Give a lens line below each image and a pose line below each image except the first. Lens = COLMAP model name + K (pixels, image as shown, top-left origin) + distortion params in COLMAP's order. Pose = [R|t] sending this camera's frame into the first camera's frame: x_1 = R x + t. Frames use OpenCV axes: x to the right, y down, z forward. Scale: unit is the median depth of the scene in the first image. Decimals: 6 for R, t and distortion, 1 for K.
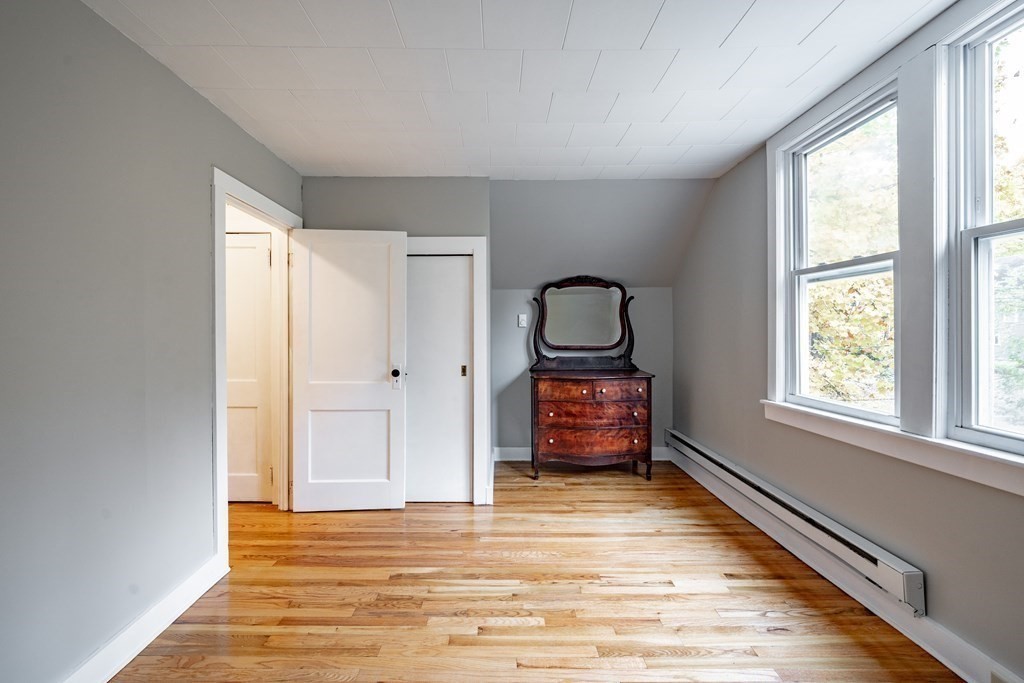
lens RADIAL K [[443.1, 0, 515.8], [0, 443.1, 337.6], [0, 0, 1]] dist [-0.000935, -0.000777]
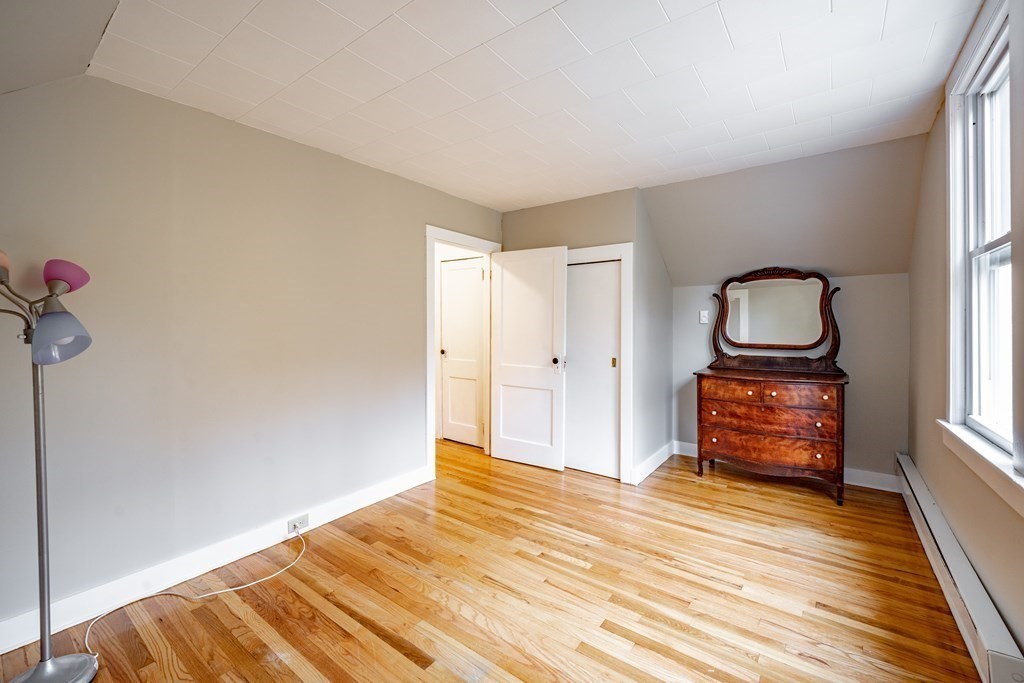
lens RADIAL K [[443.1, 0, 515.8], [0, 443.1, 337.6], [0, 0, 1]] dist [-0.000935, -0.000777]
pose [[0.794669, 0.021370, -0.606667, 0.373024], [-0.013962, 0.999759, 0.016928, -0.004757], [0.606882, -0.004982, 0.794776, -0.054089]]
